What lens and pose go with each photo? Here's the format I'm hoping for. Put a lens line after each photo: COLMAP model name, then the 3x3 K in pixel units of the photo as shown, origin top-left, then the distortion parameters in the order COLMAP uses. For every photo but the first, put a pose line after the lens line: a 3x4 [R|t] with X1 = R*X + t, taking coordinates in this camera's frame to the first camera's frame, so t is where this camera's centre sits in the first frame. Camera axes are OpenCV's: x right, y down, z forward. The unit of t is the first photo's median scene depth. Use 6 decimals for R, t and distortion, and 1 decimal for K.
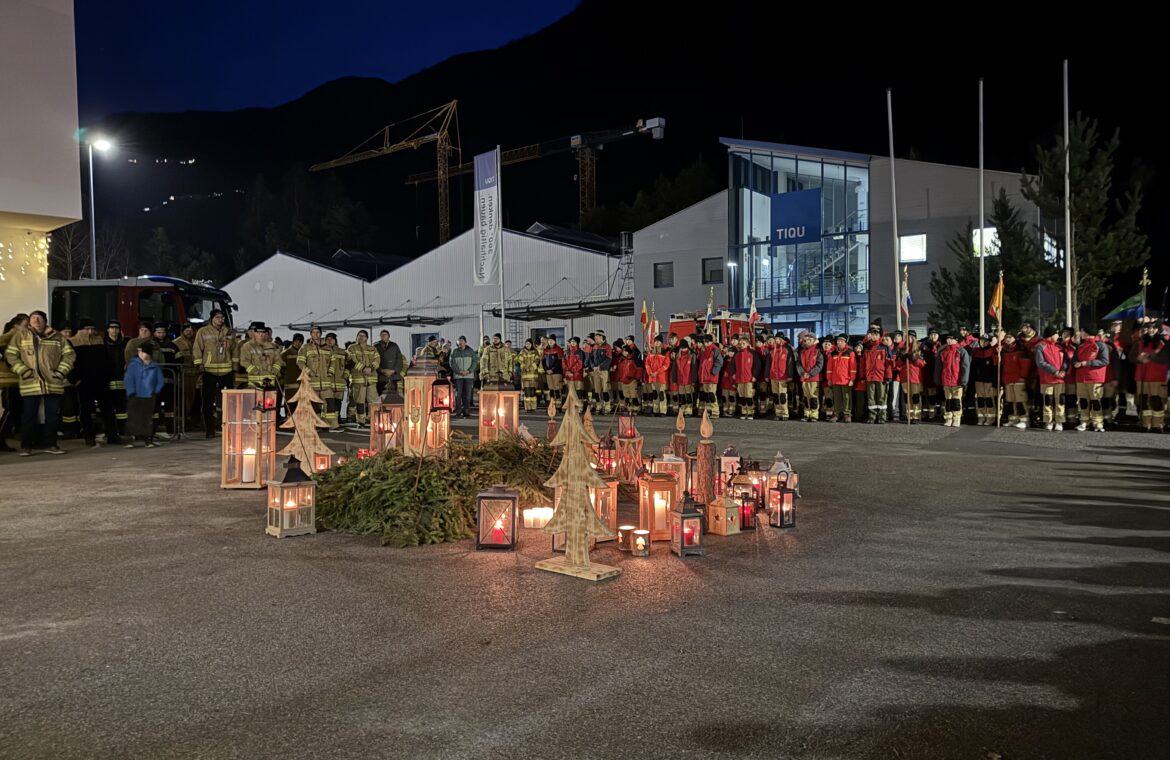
lens RADIAL K [[822.2, 0, 580.9], [0, 822.2, 373.6], [0, 0, 1]] dist [0.118064, -0.153822]
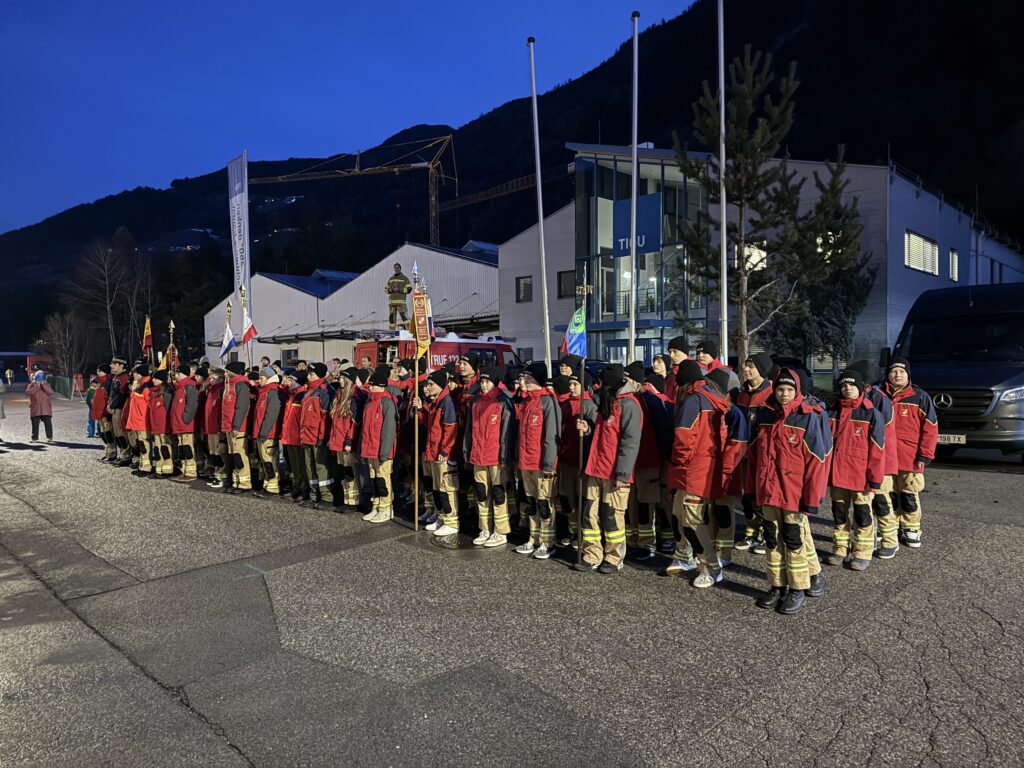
lens RADIAL K [[719.3, 0, 505.9], [0, 719.3, 380.9], [0, 0, 1]] dist [0.106387, -0.131409]
pose [[0.988594, 0.008408, -0.150373, 0.273190], [-0.007772, 0.999958, 0.004818, -0.020689], [0.150407, -0.003594, 0.988618, 0.208514]]
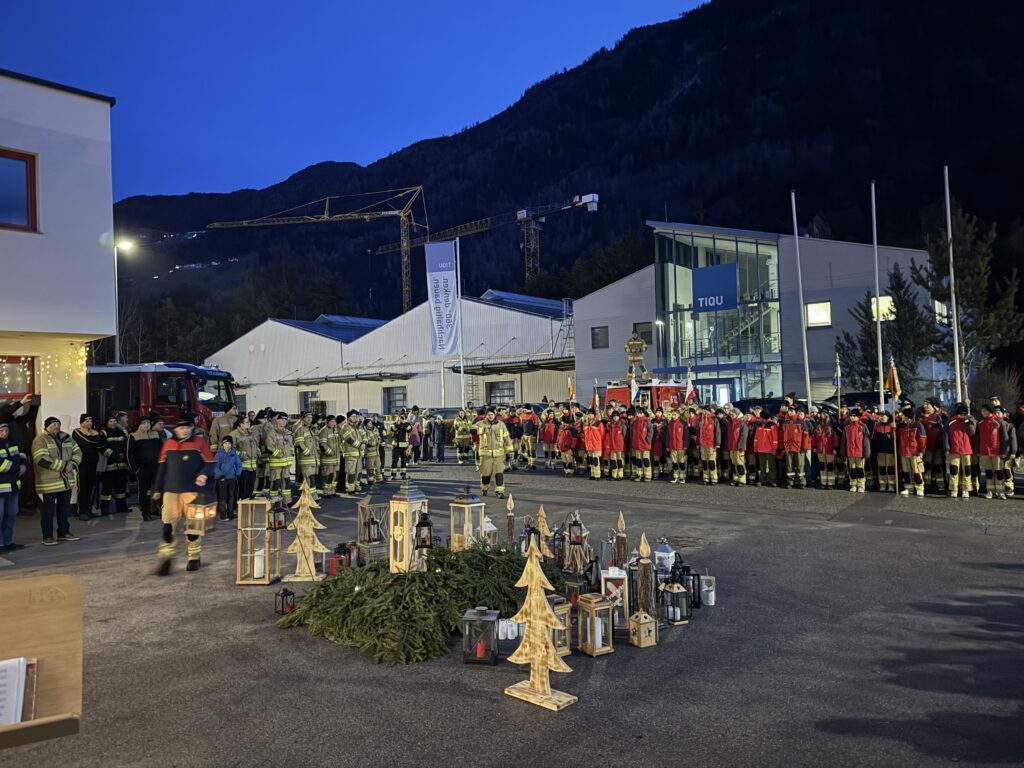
lens RADIAL K [[719.3, 0, 505.9], [0, 719.3, 380.9], [0, 0, 1]] dist [0.106387, -0.131409]
pose [[0.999391, -0.016081, -0.030972, -0.001804], [0.014720, 0.998938, -0.043668, -0.022764], [0.031642, 0.043185, 0.998566, -0.009934]]
